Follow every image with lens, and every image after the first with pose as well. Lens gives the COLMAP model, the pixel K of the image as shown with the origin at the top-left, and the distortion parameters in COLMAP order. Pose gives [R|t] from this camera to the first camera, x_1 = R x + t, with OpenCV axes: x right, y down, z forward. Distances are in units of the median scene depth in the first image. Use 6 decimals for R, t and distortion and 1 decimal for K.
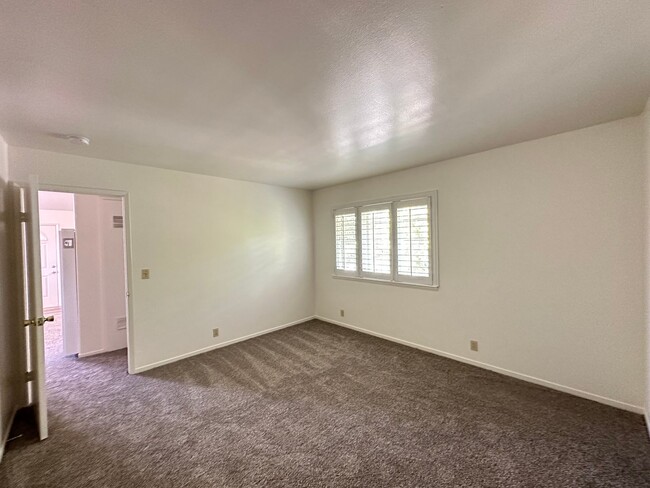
lens RADIAL K [[259.2, 0, 325.5], [0, 259.2, 245.6], [0, 0, 1]] dist [-0.003191, 0.000769]
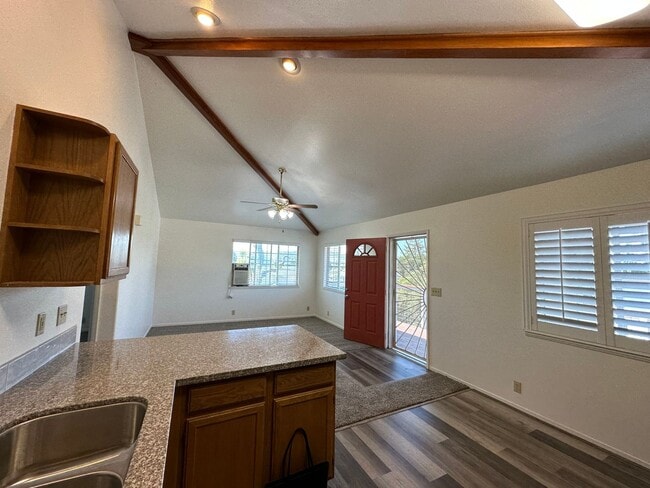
lens RADIAL K [[259.2, 0, 323.8], [0, 259.2, 242.9], [0, 0, 1]] dist [-0.003191, 0.000769]
pose [[0.953143, 0.028015, -0.301219, -0.196210], [-0.057792, 0.994227, -0.090402, -0.005802], [0.296947, 0.103574, 0.949260, 0.226204]]
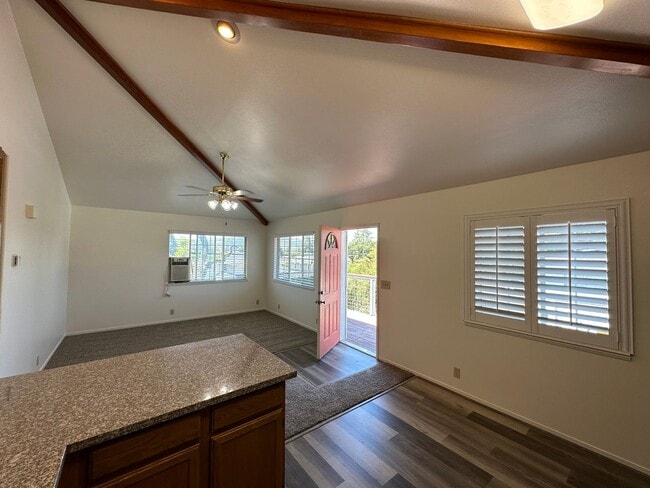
lens RADIAL K [[259.2, 0, 324.0], [0, 259.2, 243.1], [0, 0, 1]] dist [-0.003191, 0.000769]
pose [[0.992663, 0.032498, -0.116467, -0.206846], [-0.038065, 0.998220, -0.045902, -0.043997], [0.114768, 0.049998, 0.992133, 0.281241]]
